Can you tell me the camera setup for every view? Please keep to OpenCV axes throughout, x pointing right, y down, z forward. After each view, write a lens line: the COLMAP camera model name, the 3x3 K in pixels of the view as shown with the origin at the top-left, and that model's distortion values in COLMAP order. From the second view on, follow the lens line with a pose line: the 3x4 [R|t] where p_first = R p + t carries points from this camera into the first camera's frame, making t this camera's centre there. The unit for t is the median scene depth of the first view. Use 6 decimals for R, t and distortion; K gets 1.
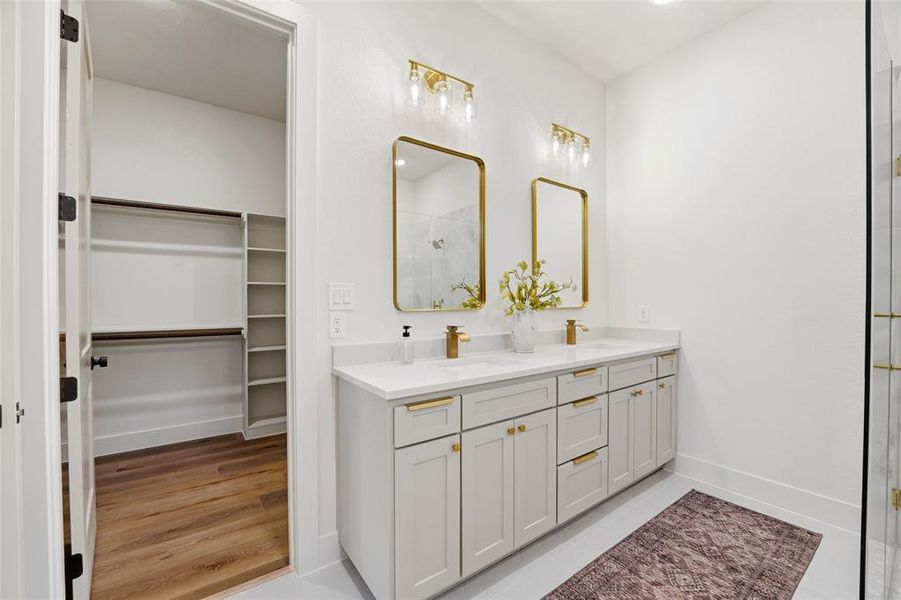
lens RADIAL K [[368.7, 0, 443.6], [0, 368.7, 303.4], [0, 0, 1]] dist [-0.019450, 0.000080]
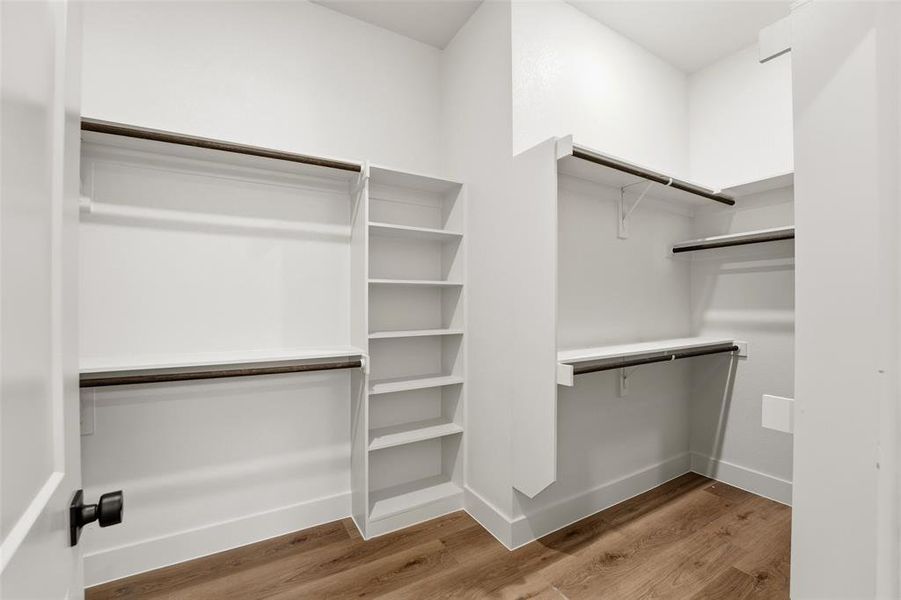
lens RADIAL K [[368.7, 0, 443.6], [0, 368.7, 303.4], [0, 0, 1]] dist [-0.019450, 0.000080]
pose [[0.995115, -0.003845, -0.098650, -0.352438], [0.002613, 0.999917, -0.012608, -0.010317], [0.098691, 0.012288, 0.995042, 0.408095]]
